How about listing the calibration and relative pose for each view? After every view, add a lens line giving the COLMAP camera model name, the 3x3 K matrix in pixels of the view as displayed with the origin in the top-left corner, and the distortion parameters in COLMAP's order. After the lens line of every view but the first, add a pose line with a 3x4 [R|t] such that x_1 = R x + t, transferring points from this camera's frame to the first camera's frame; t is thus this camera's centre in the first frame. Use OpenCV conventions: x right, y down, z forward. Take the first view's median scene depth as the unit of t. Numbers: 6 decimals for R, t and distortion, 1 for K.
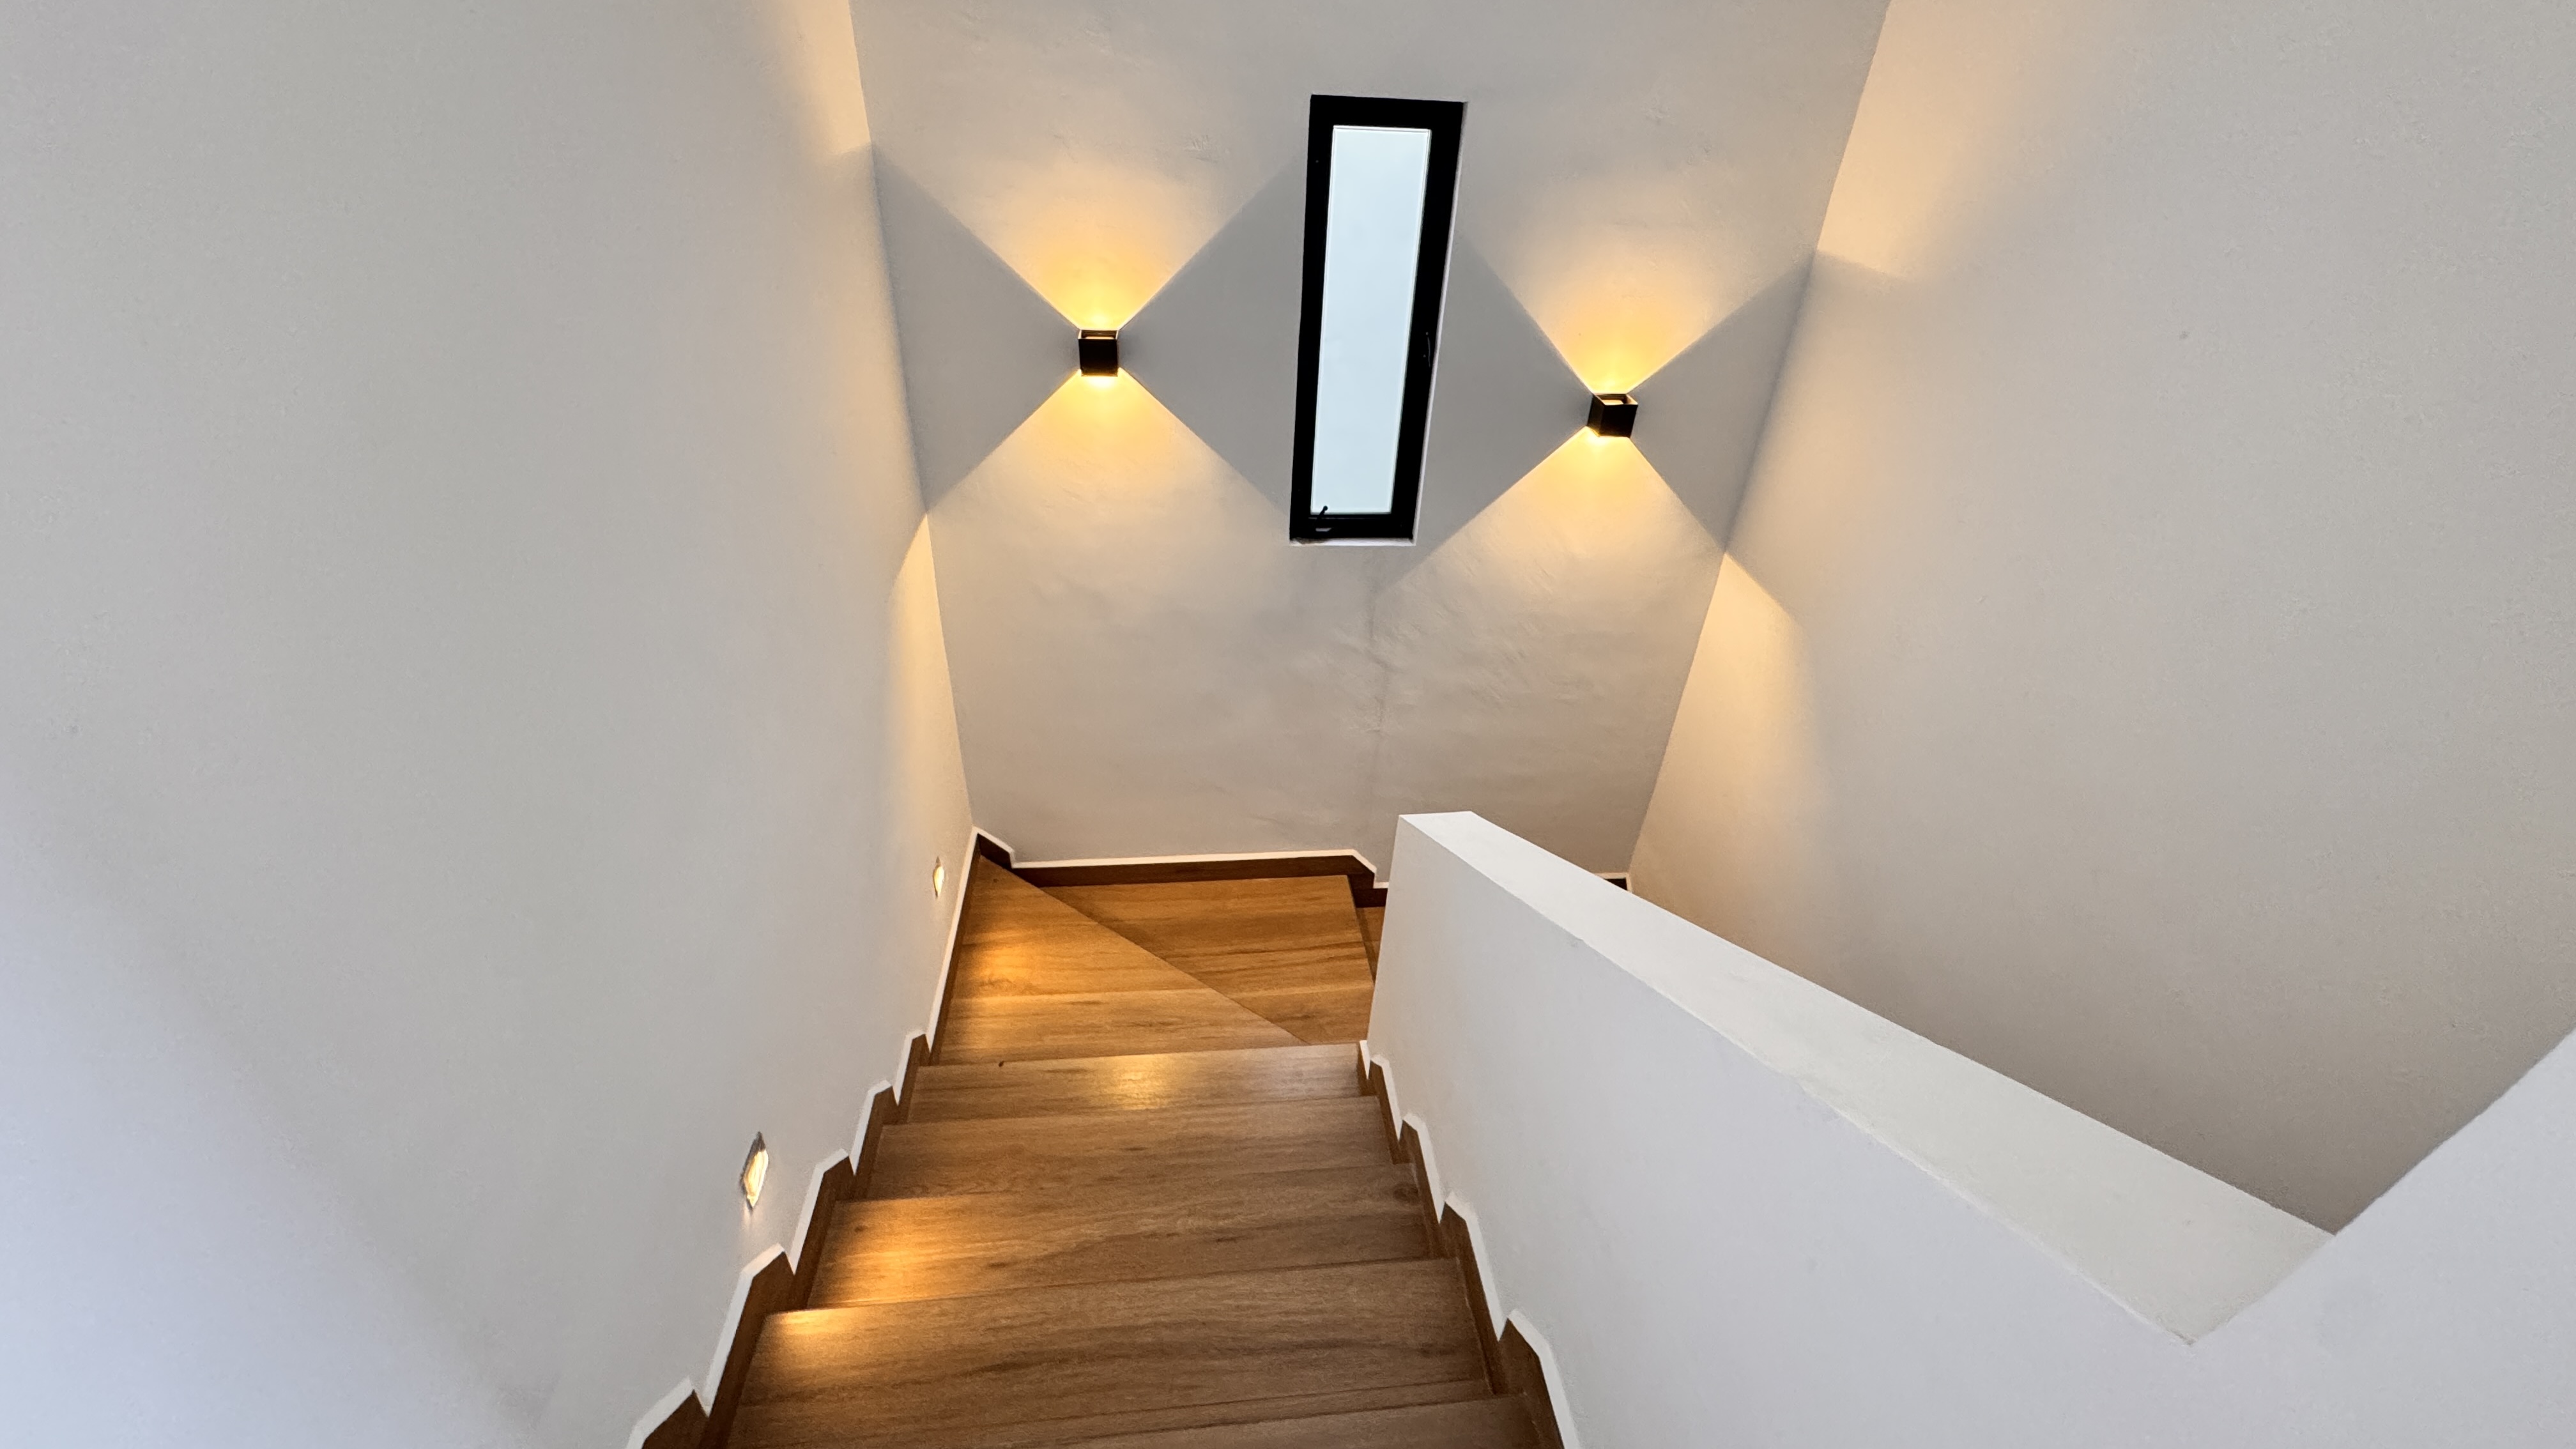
lens RADIAL K [[1035.8, 0, 1280.9], [0, 1035.8, 723.8], [0, 0, 1]] dist [-0.003566, 0.000175]
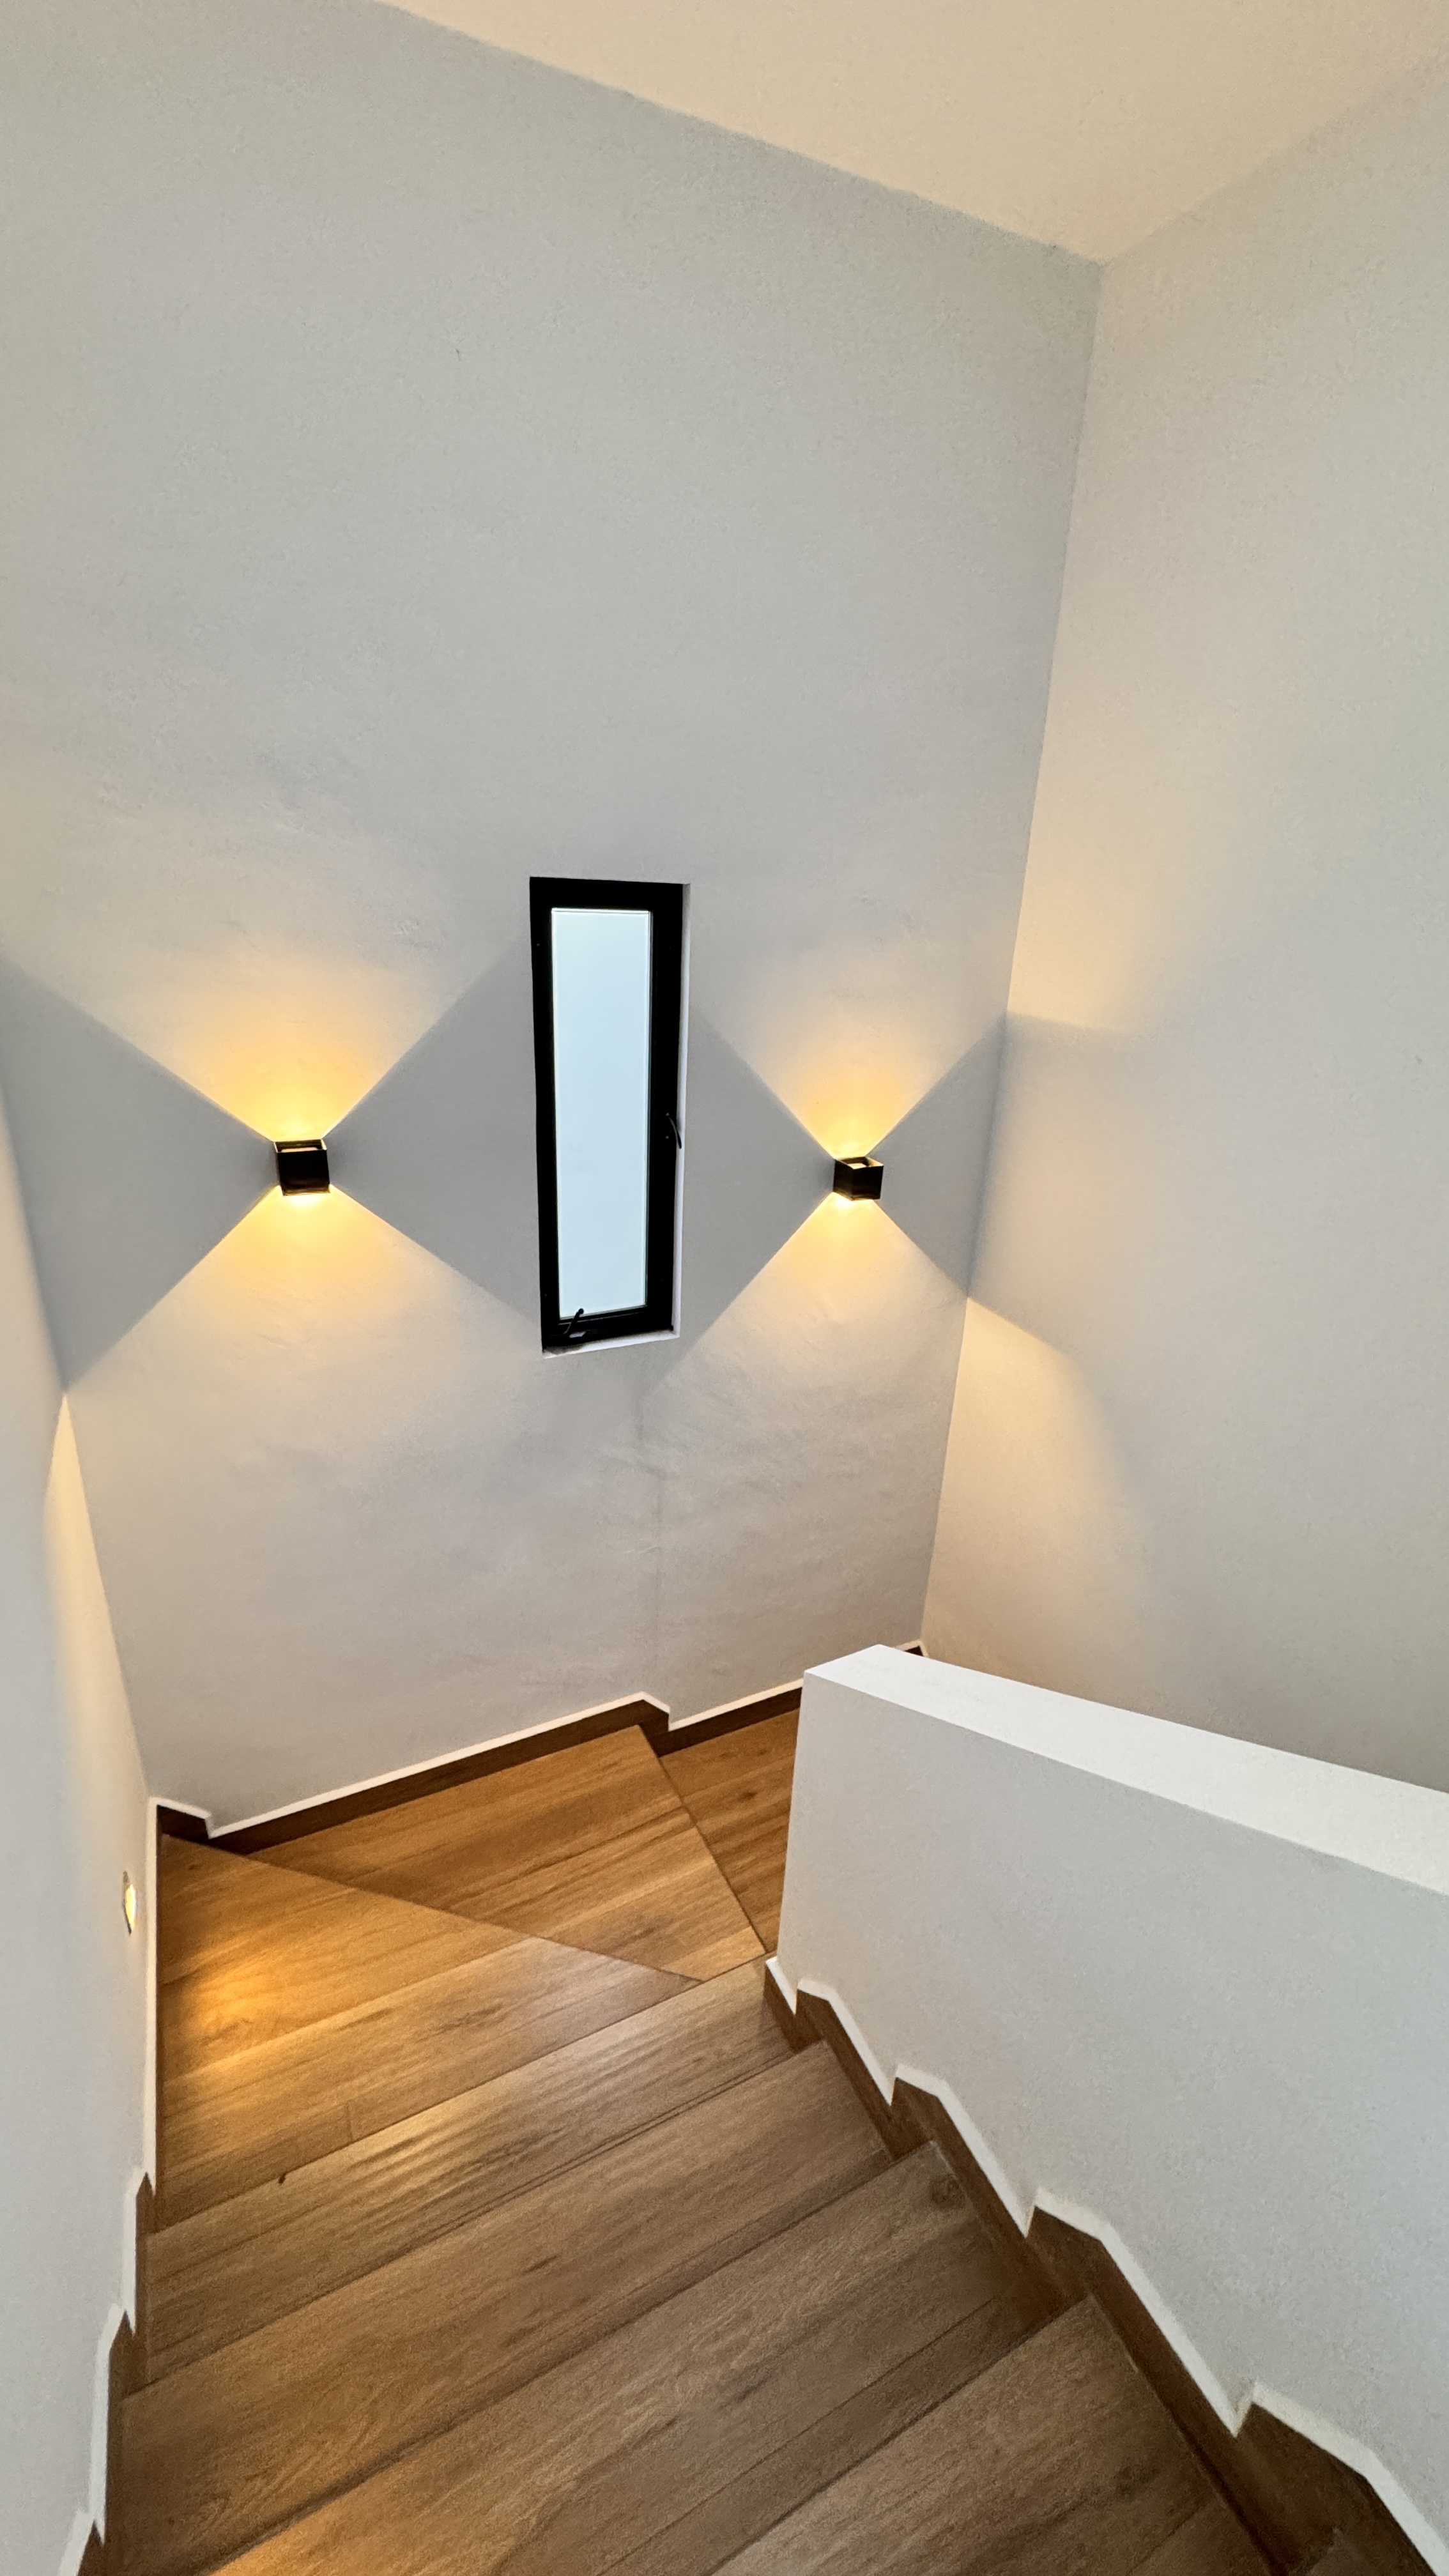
lens RADIAL K [[1035.8, 0, 723.6], [0, 1035.8, 1288.6], [0, 0, 1]] dist [-0.003566, 0.000175]
pose [[0.935294, -0.132297, 0.328210, -0.127120], [0.192804, 0.968246, -0.159141, -0.063285], [-0.296734, 0.212124, 0.931103, 0.142956]]
